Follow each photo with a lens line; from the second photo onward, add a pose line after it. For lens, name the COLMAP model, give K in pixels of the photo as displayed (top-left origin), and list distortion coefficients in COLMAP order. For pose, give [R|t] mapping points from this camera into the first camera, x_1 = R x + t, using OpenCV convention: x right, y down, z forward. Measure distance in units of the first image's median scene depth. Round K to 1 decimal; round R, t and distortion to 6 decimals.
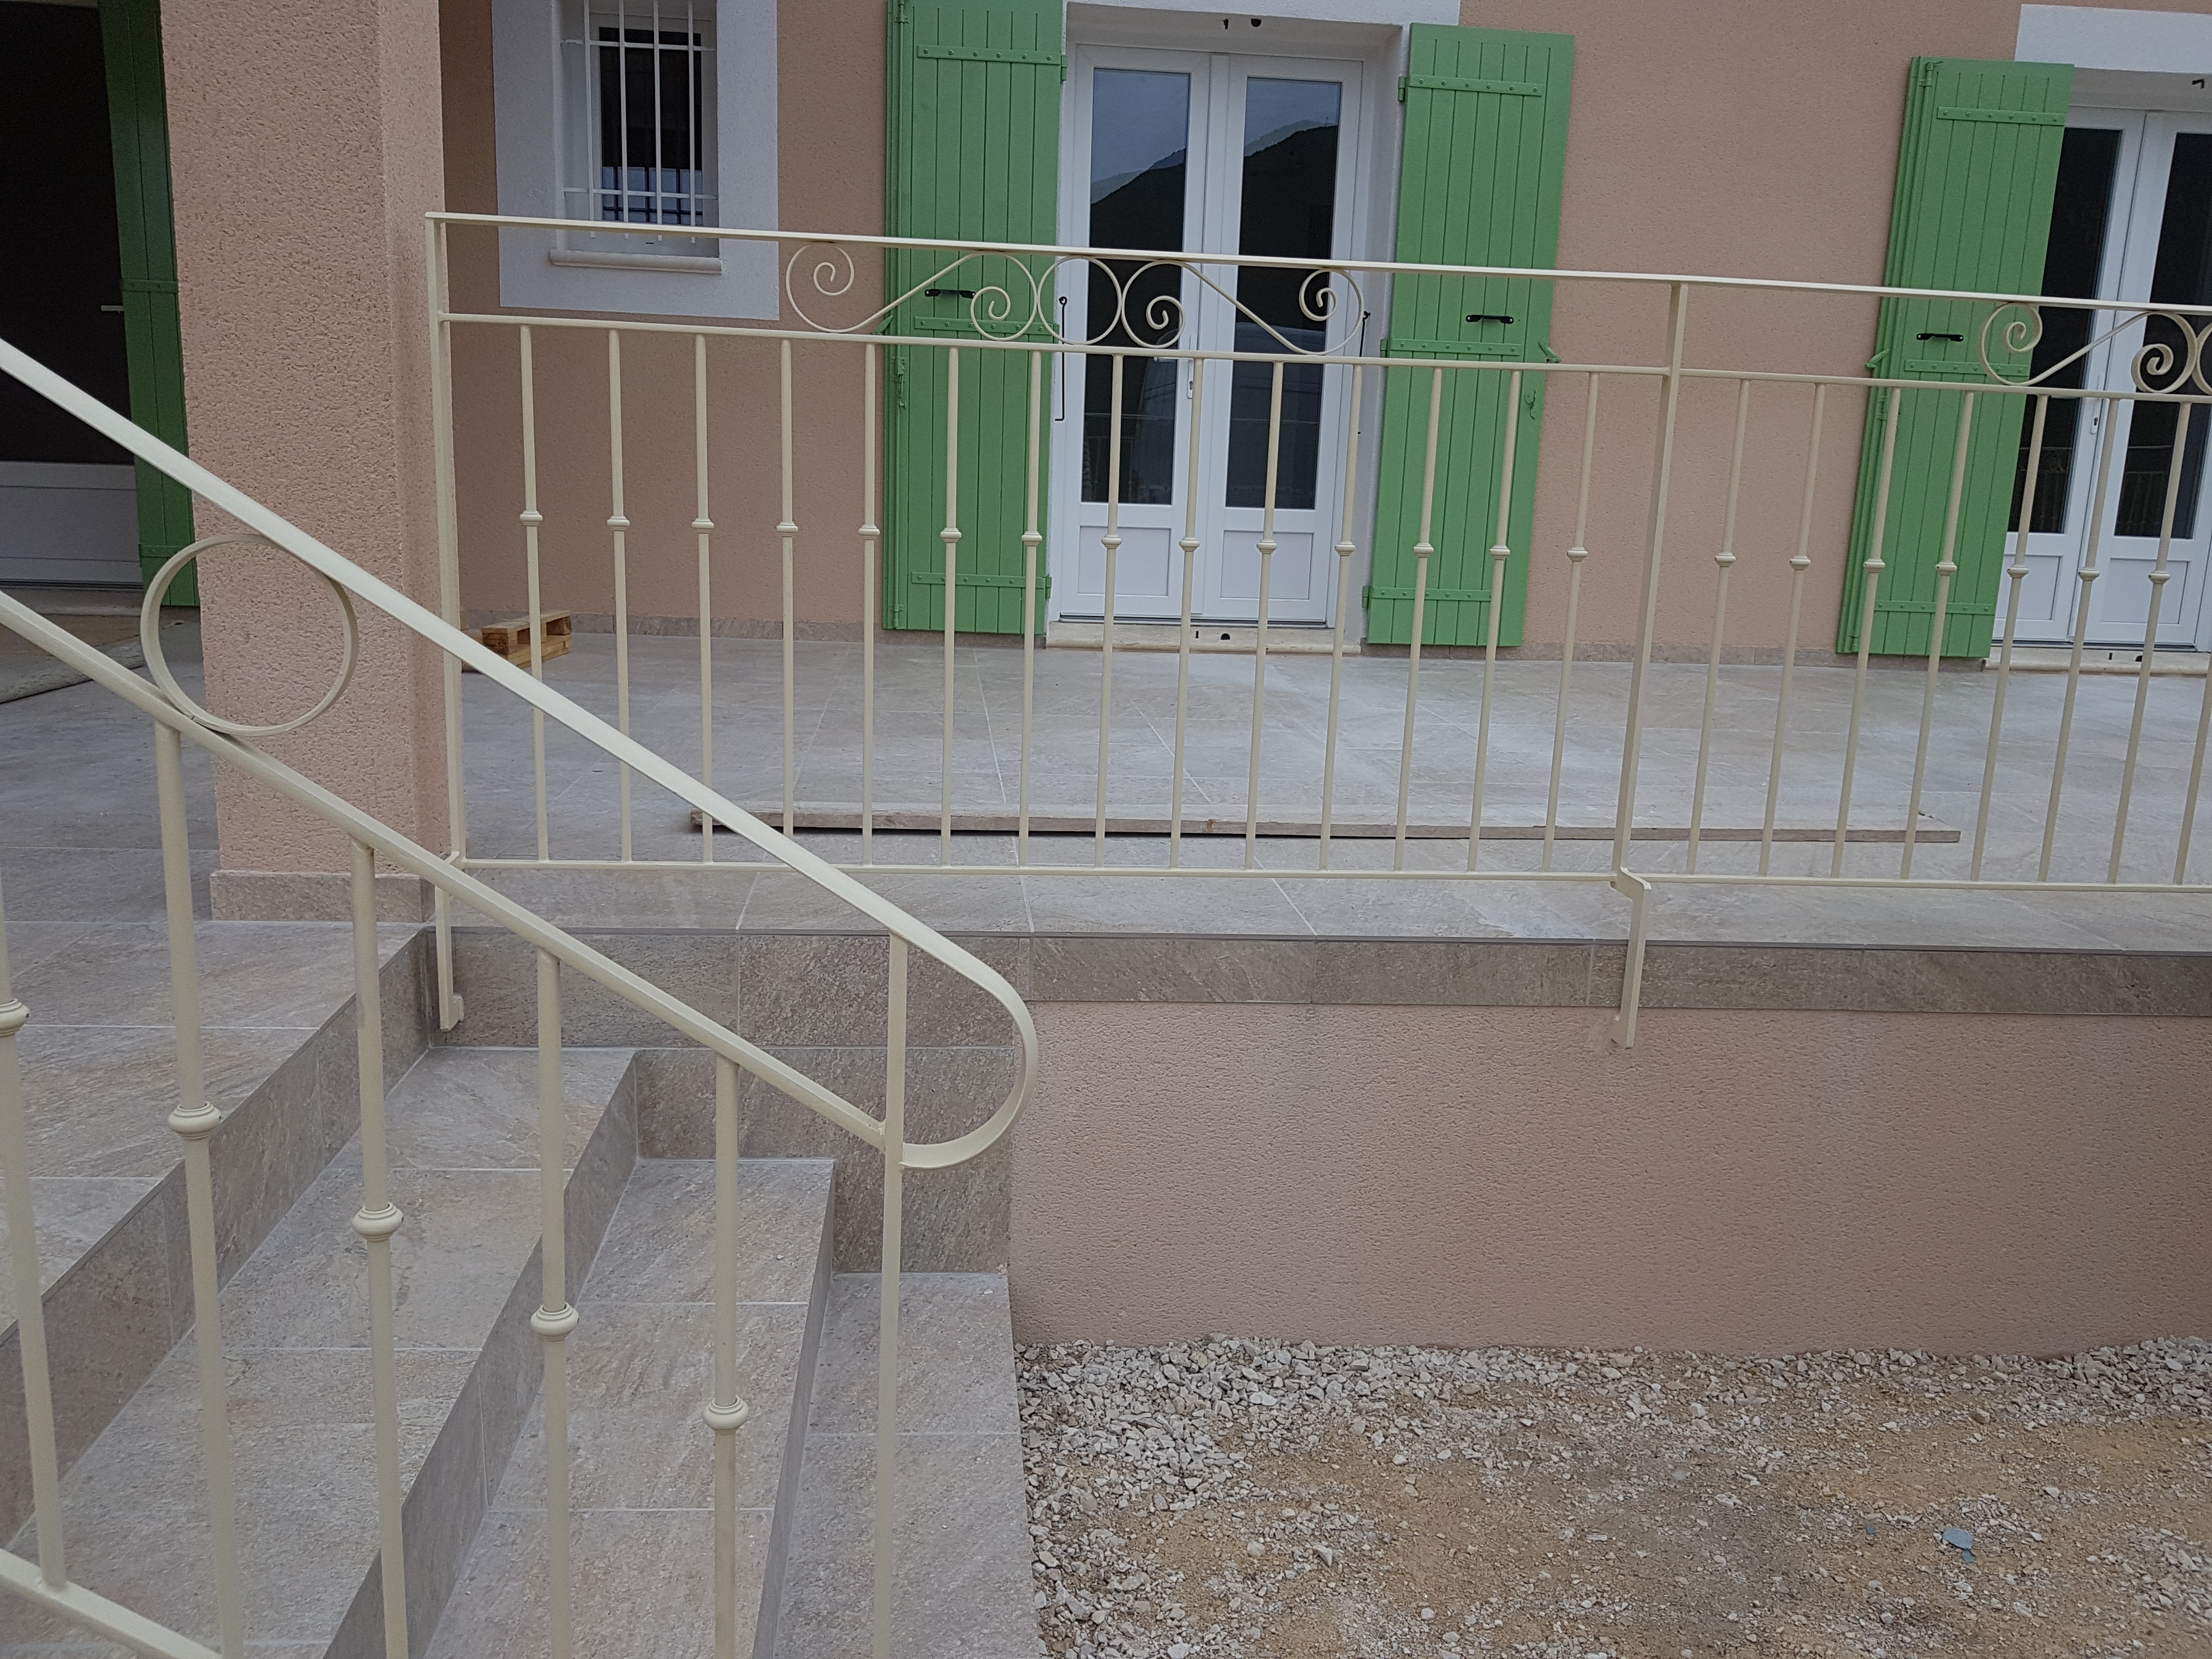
lens RADIAL K [[1728.2, 0, 1106.0], [0, 1728.2, 829.5], [0, 0, 1]] dist [0.075466, -0.111676]
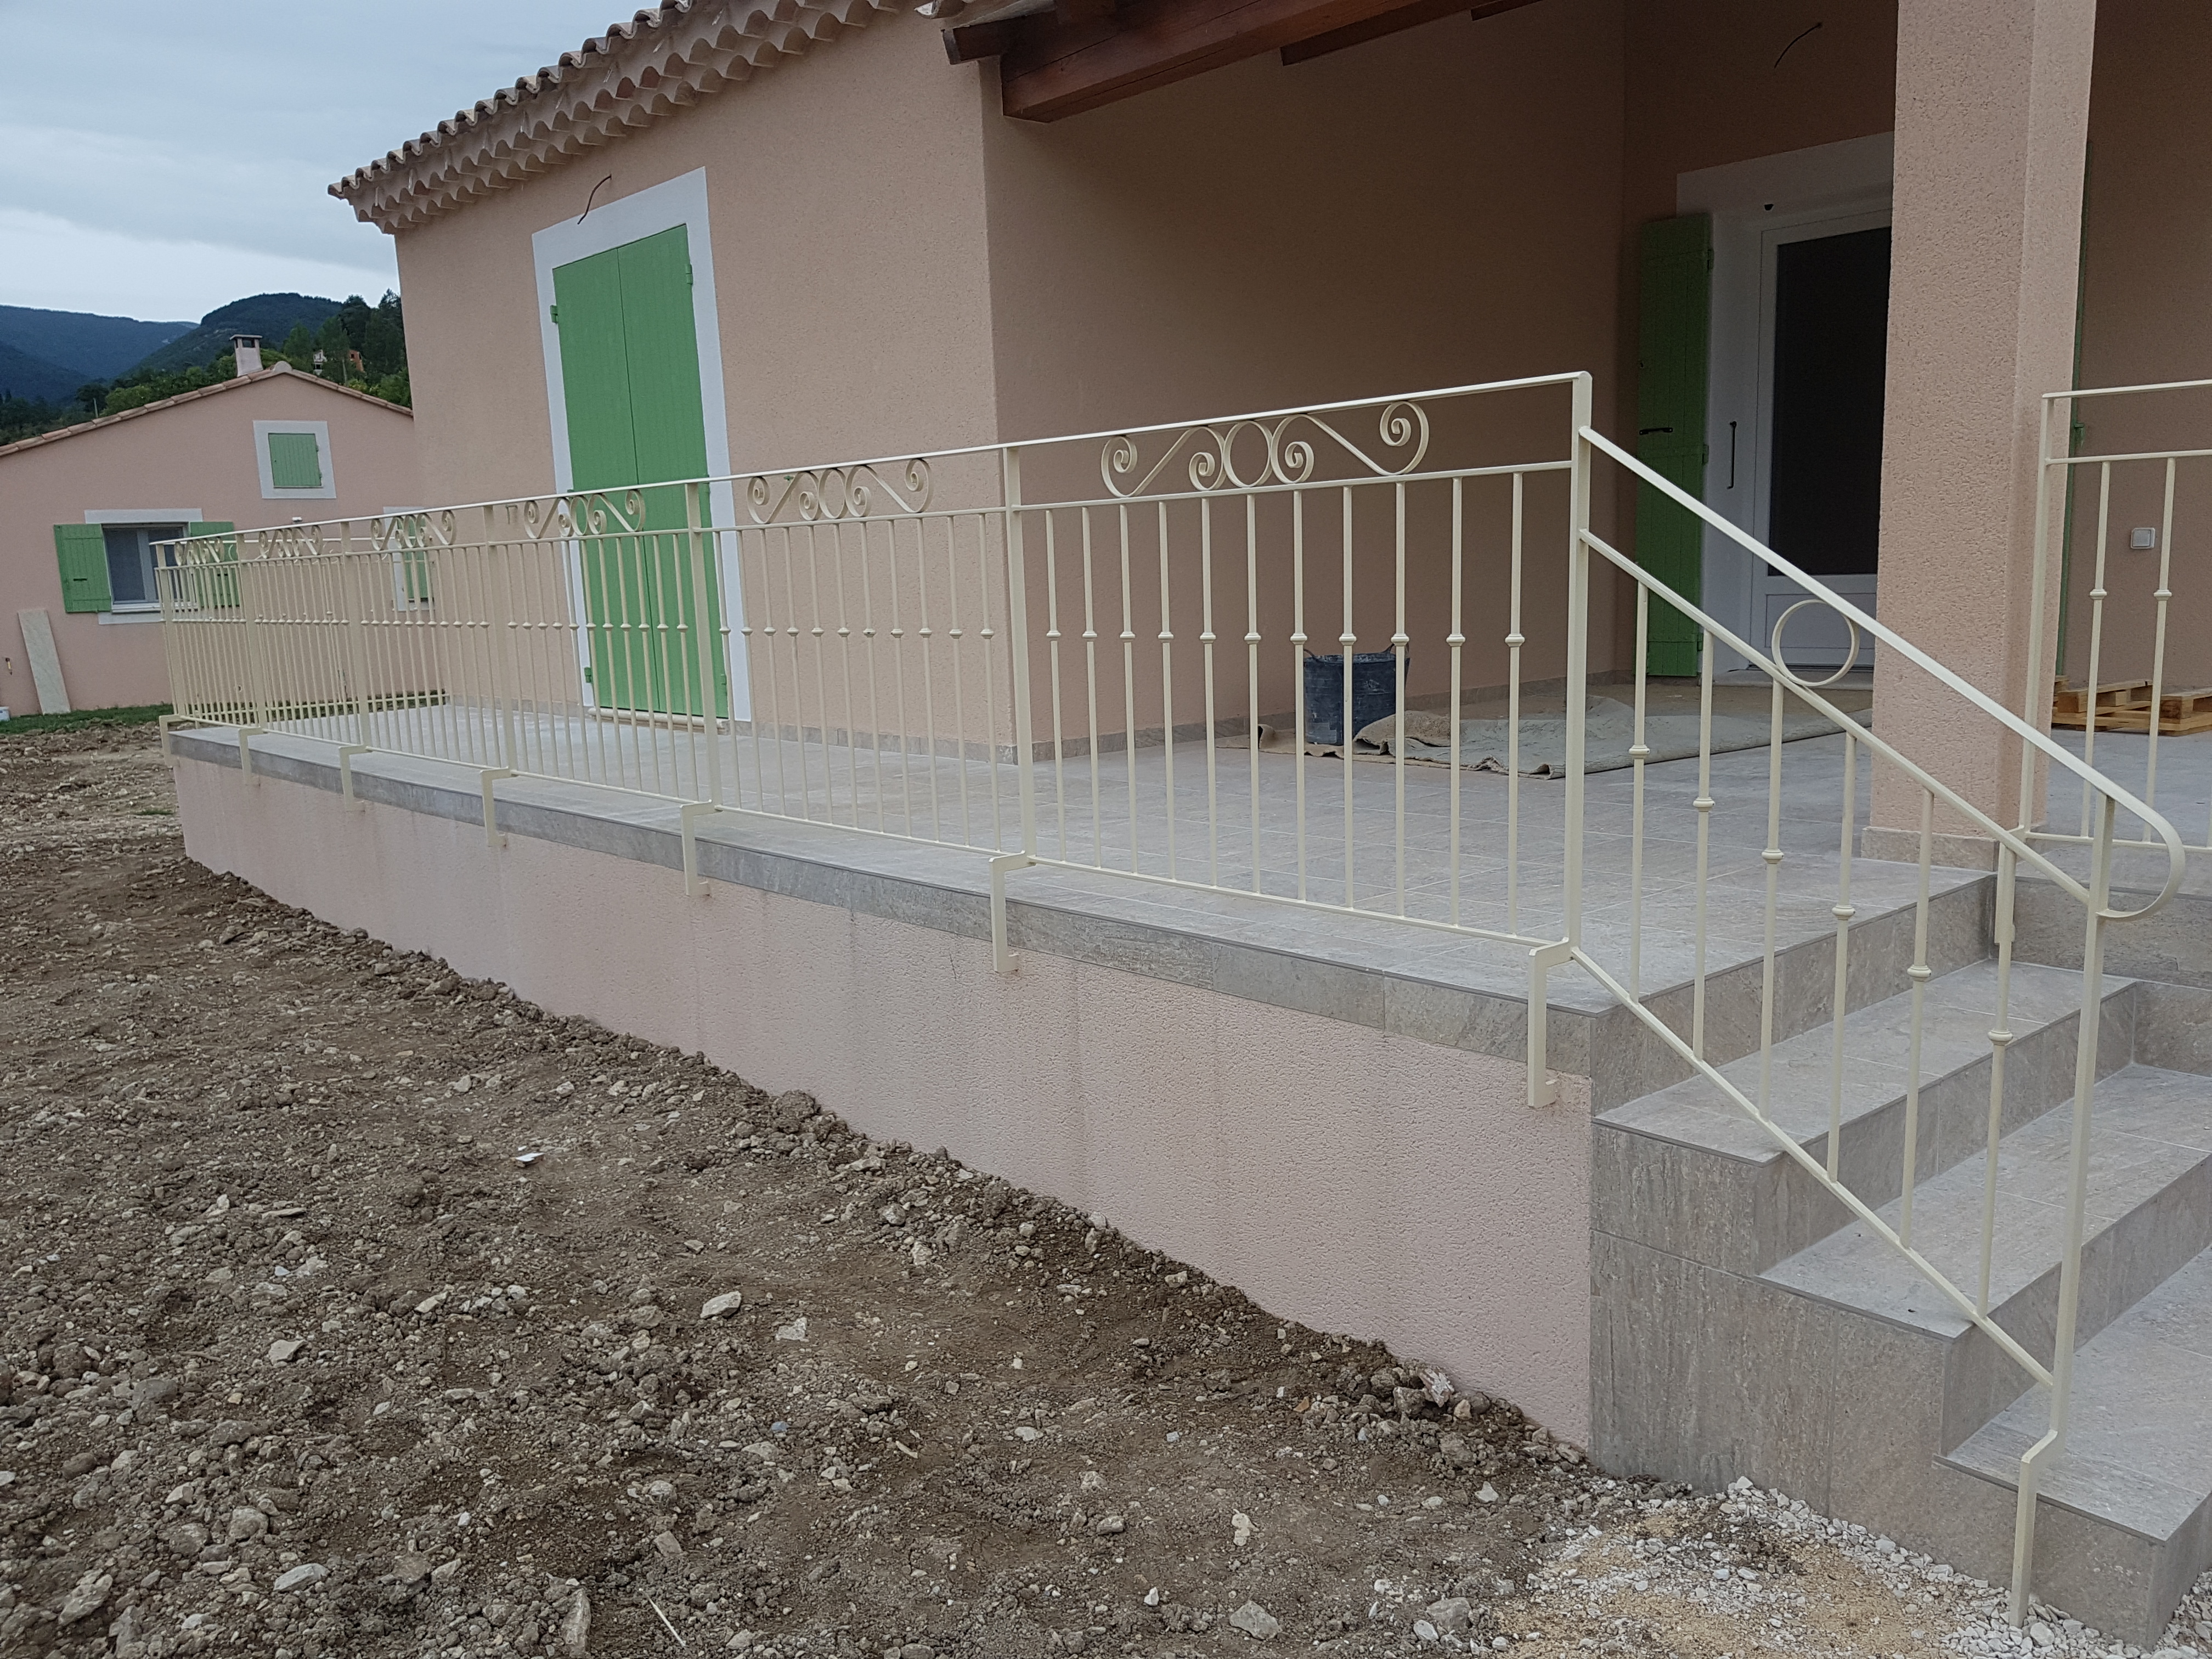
lens RADIAL K [[1720.3, 0, 1104.0], [0, 1720.3, 842.6], [0, 0, 1]] dist [0.062753, -0.112952]
pose [[0.584130, 0.072270, -0.808436, 0.330787], [-0.109531, 0.993936, 0.009712, 0.090920], [0.804236, 0.082876, 0.588504, -0.436288]]
